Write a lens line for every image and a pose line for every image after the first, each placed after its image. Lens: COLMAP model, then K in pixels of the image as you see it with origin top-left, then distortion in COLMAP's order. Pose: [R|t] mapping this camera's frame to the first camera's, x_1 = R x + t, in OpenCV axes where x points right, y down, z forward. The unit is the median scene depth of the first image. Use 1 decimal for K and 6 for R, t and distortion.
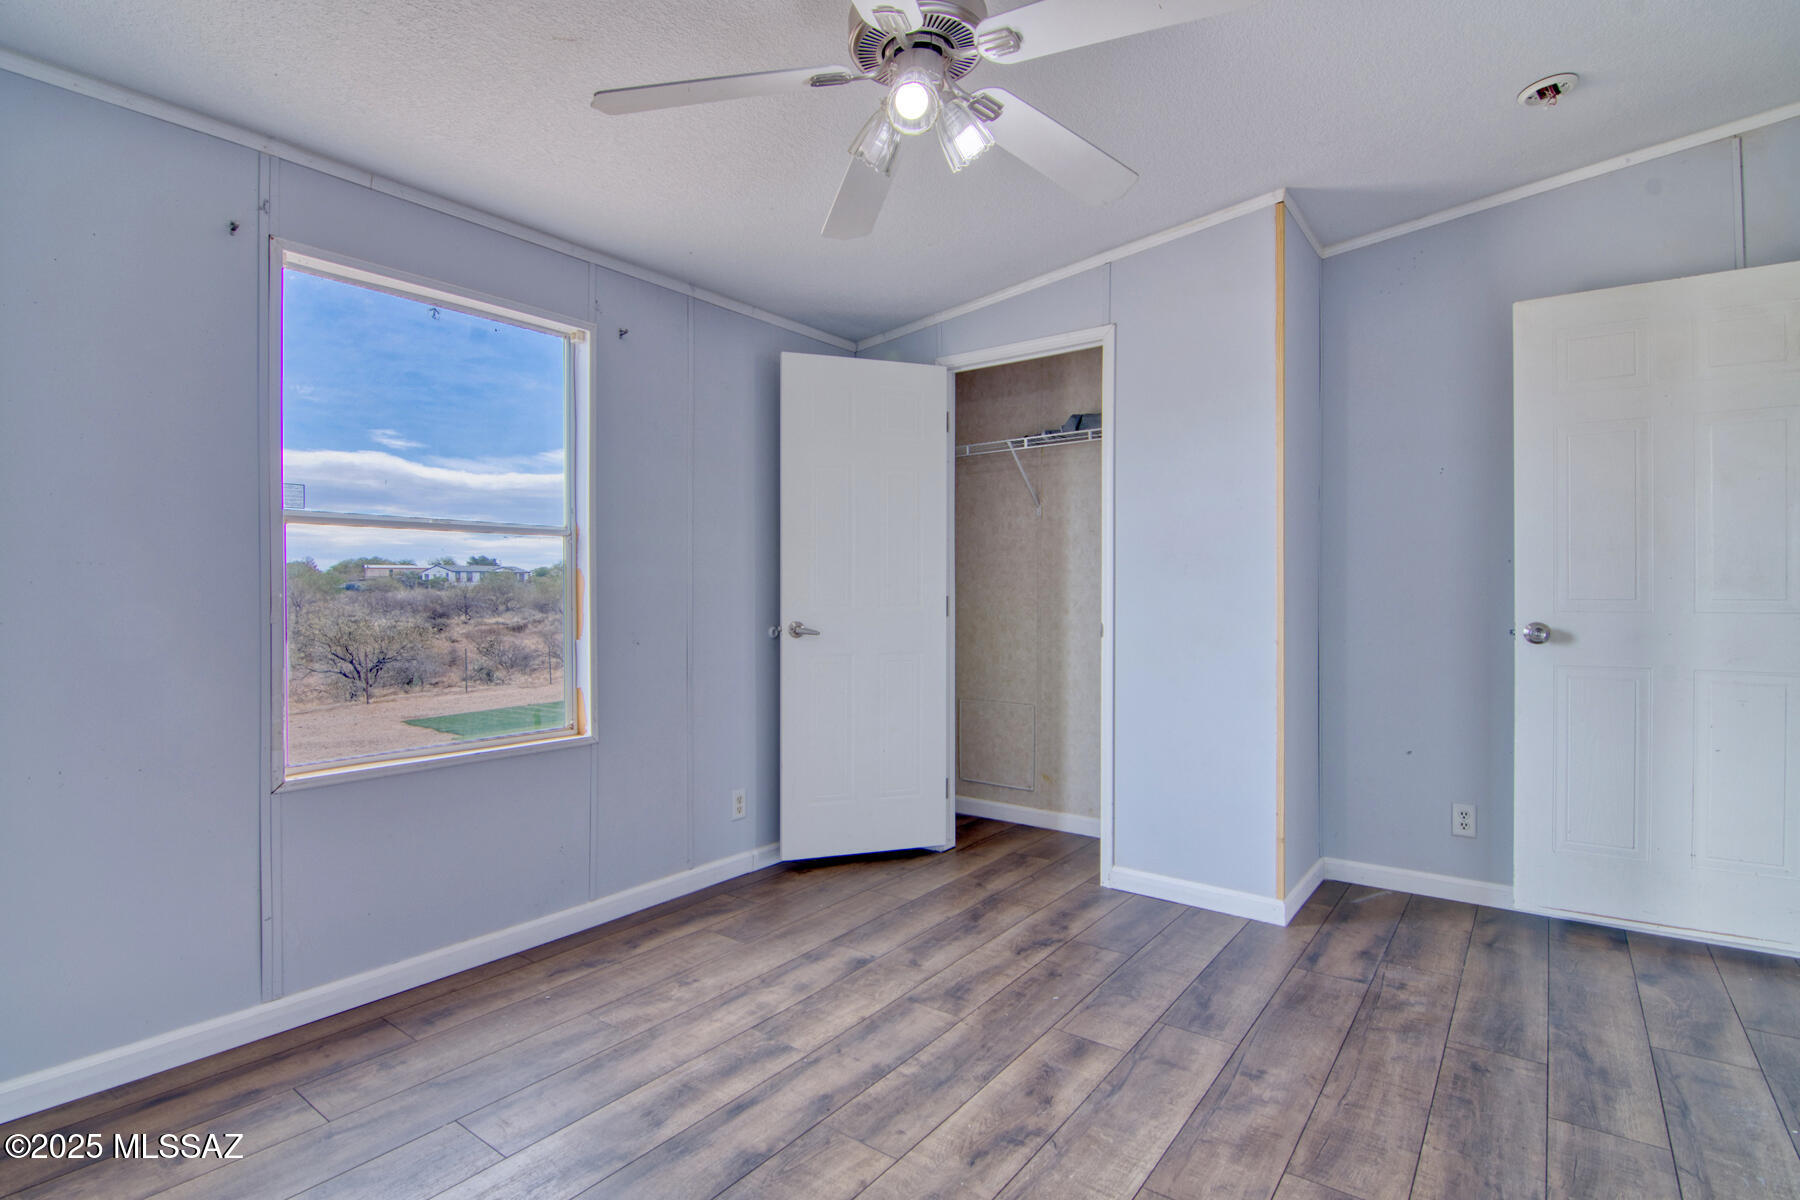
lens RADIAL K [[875.3, 0, 854.8], [0, 875.3, 595.5], [0, 0, 1]] dist [-0.007042, -0.008065]
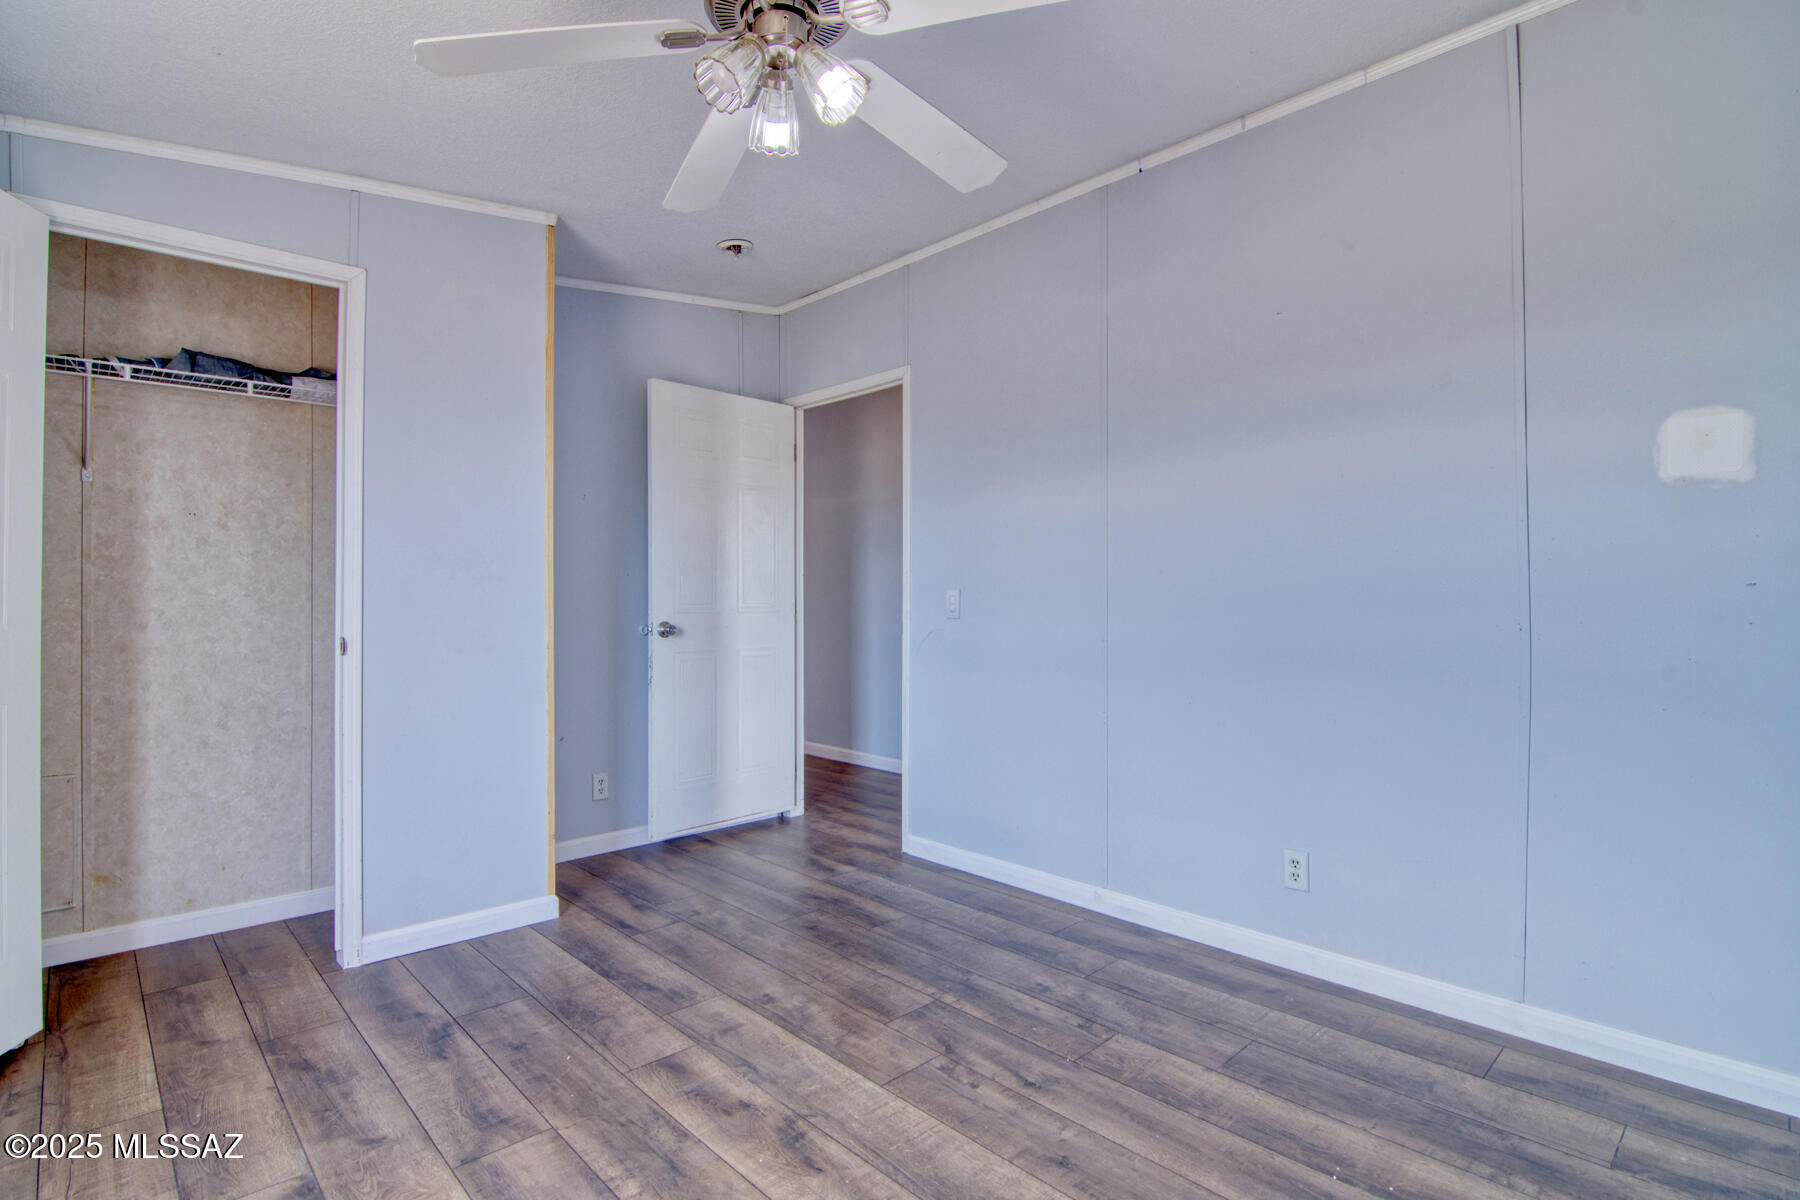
lens RADIAL K [[875.3, 0, 899.3], [0, 875.3, 595.4], [0, 0, 1]] dist [-0.007042, -0.008065]
pose [[0.142084, 0.005333, 0.989840, -0.579065], [0.003807, 0.999975, -0.005934, -0.000237], [-0.989847, 0.004611, 0.142060, 0.524271]]
